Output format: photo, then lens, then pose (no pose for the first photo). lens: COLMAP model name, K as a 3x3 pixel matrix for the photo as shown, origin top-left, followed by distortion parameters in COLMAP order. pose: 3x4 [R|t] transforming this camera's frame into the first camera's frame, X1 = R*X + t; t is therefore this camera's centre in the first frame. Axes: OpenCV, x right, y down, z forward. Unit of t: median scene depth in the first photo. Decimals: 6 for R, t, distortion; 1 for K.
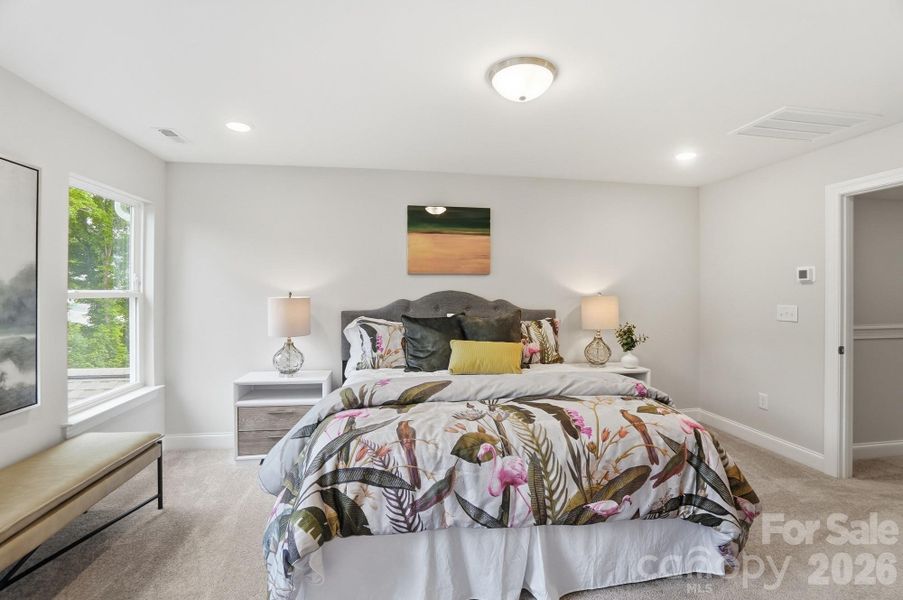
lens RADIAL K [[401.6, 0, 459.5], [0, 401.6, 294.4], [0, 0, 1]] dist [-0.033796, 0.000210]
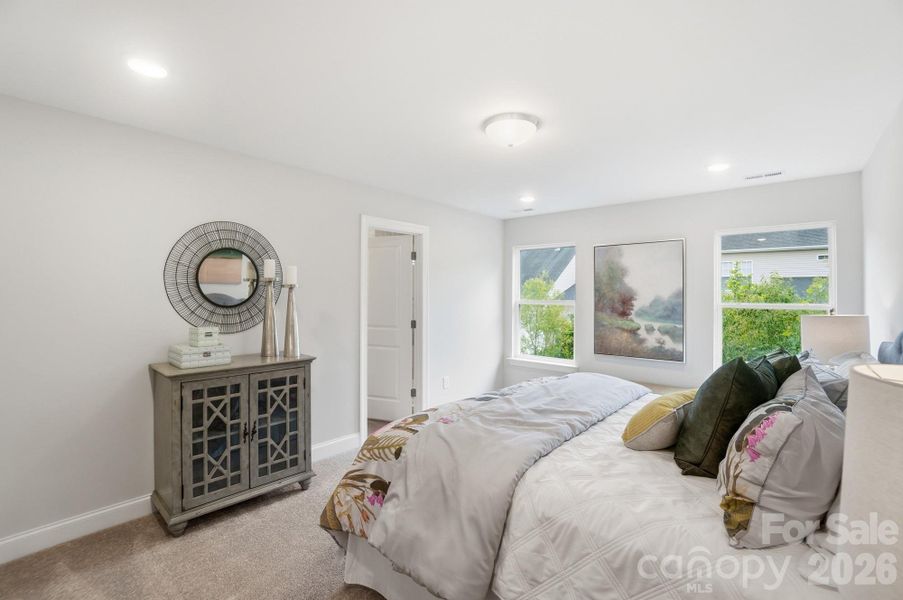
lens RADIAL K [[401.6, 0, 459.5], [0, 401.6, 294.4], [0, 0, 1]] dist [-0.033796, 0.000210]
pose [[-0.754620, -0.005752, -0.656137, 0.651564], [-0.007608, 0.999971, -0.000016, -0.026642], [0.656119, 0.004980, -0.754641, 1.100609]]
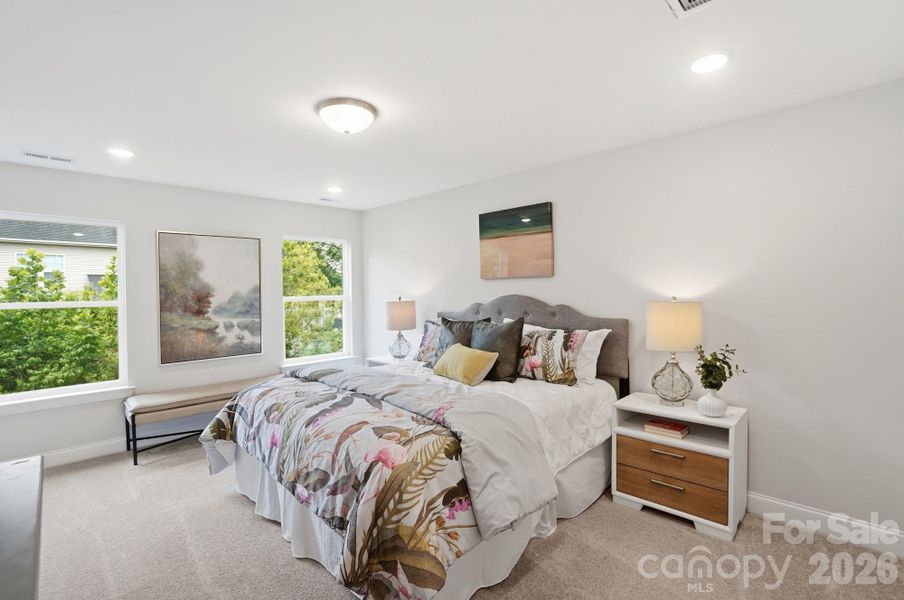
lens RADIAL K [[408.5, 0, 453.8], [0, 408.5, 297.9], [0, 0, 1]] dist [-0.056979, 0.023538]
pose [[0.604121, 0.006324, -0.796867, 0.779473], [0.010002, 0.999830, 0.015517, -0.020473], [0.796830, -0.017344, 0.603955, 0.325287]]
